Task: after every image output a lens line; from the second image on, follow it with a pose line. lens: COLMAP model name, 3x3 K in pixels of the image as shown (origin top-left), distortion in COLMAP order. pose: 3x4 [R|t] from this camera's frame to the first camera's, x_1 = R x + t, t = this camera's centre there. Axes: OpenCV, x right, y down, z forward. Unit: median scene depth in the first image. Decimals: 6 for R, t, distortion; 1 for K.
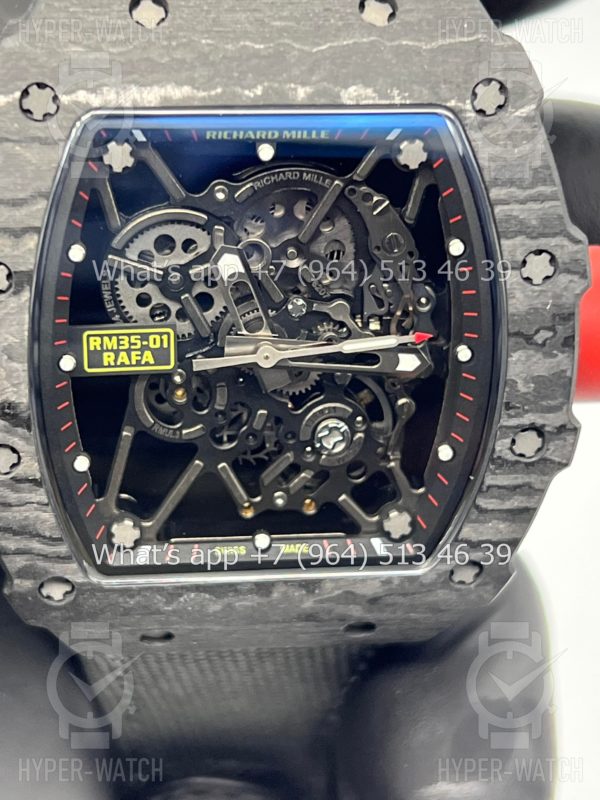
lens RADIAL K [[1931.3, 0, 301.0], [0, 1931.3, 405.8], [0, 0, 1]] dist [0.192186, 0.000000]
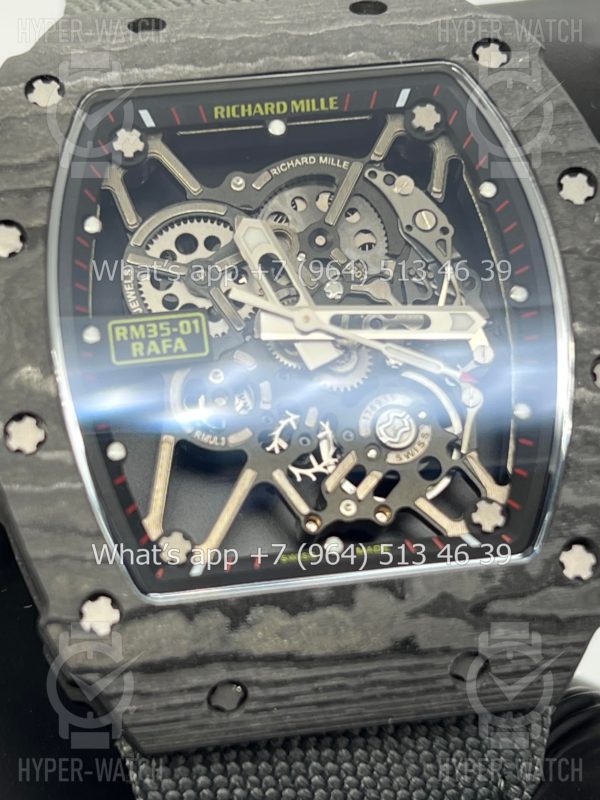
lens RADIAL K [[1931.3, 0, 296.2], [0, 1931.3, 404.8], [0, 0, 1]] dist [0.192186, 0.000000]
pose [[0.988718, -0.149783, -0.001591, -0.027111], [0.120934, 0.804462, -0.581563, 0.540834], [0.088389, 0.574809, 0.813500, 0.271741]]
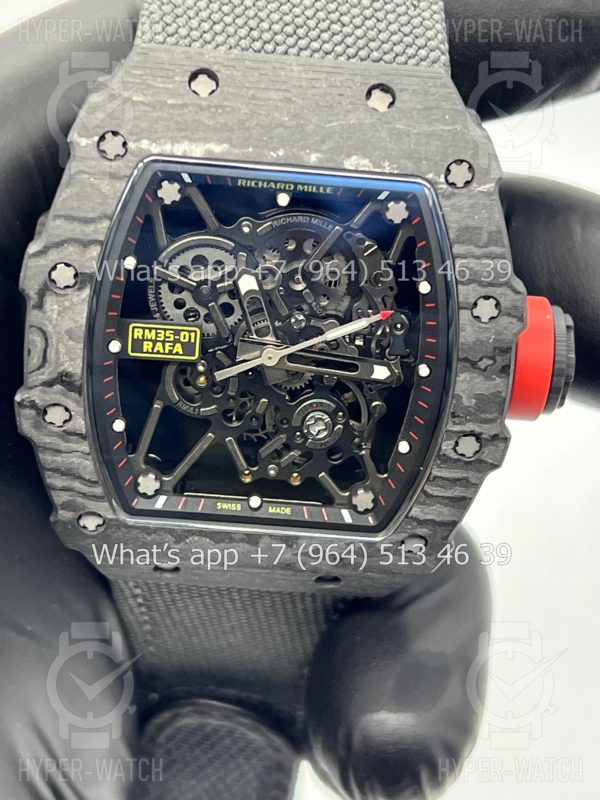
lens RADIAL K [[1931.3, 0, 307.1], [0, 1931.3, 407.5], [0, 0, 1]] dist [0.192186, 0.000000]
pose [[0.993424, 0.102268, -0.051470, 0.076066], [-0.102464, 0.994736, -0.001184, 0.006595], [0.051078, 0.006450, 0.998674, -0.278014]]
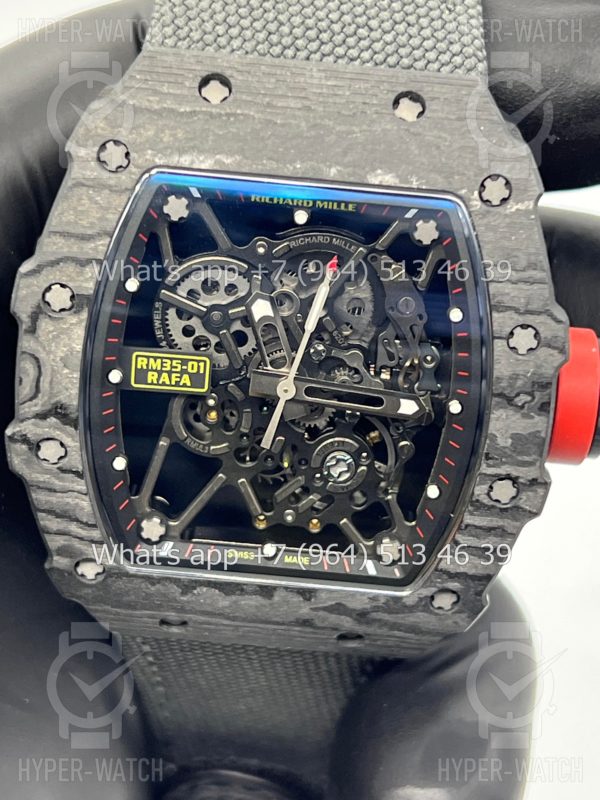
lens RADIAL K [[1931.3, 0, 313.7], [0, 1931.3, 395.1], [0, 0, 1]] dist [0.192186, 0.000000]
pose [[0.989171, 0.111451, -0.095494, 0.110571], [-0.115475, 0.992596, -0.037680, 0.019253], [0.090588, 0.048299, 0.994717, -0.158424]]
